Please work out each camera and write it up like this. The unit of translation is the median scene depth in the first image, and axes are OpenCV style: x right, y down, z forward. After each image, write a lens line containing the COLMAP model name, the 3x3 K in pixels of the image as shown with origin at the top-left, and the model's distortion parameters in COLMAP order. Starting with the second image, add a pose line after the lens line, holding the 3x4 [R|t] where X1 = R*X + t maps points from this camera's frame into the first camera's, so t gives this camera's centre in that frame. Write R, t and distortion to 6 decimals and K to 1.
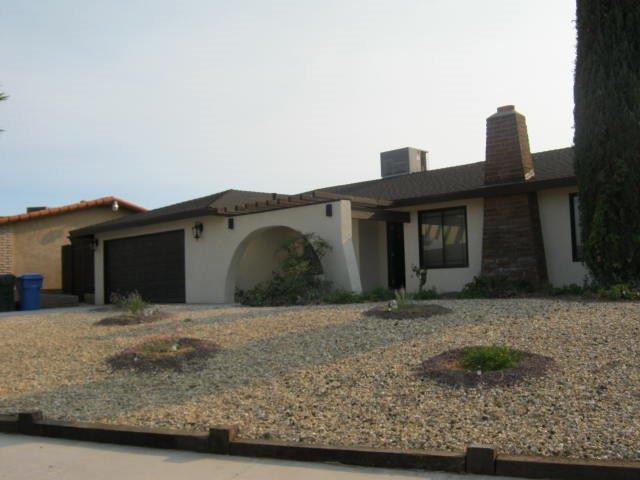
lens RADIAL K [[714.5, 0, 327.0], [0, 714.5, 239.6], [0, 0, 1]] dist [-0.108741, 0.072036]
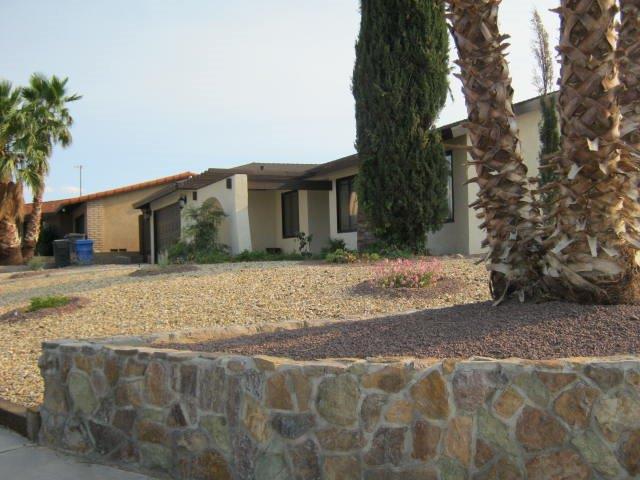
lens RADIAL K [[714.5, 0, 327.0], [0, 714.5, 239.6], [0, 0, 1]] dist [-0.108741, 0.072036]
pose [[0.943480, -0.007741, -0.331339, 0.498323], [0.025446, 0.998468, 0.049130, -0.002271], [0.330451, -0.054785, 0.942232, -0.046085]]
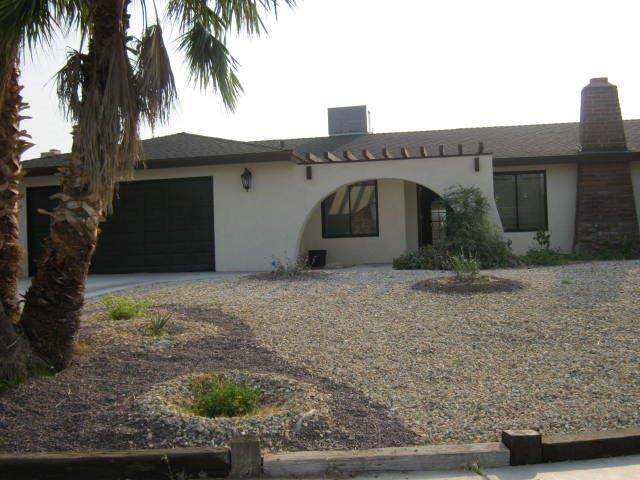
lens RADIAL K [[714.5, 0, 327.0], [0, 714.5, 239.6], [0, 0, 1]] dist [-0.108741, 0.072036]
pose [[0.831866, 0.014770, 0.554780, -0.604833], [-0.032444, 0.999230, 0.022046, 0.037683], [-0.554027, -0.036338, 0.831705, 0.325157]]
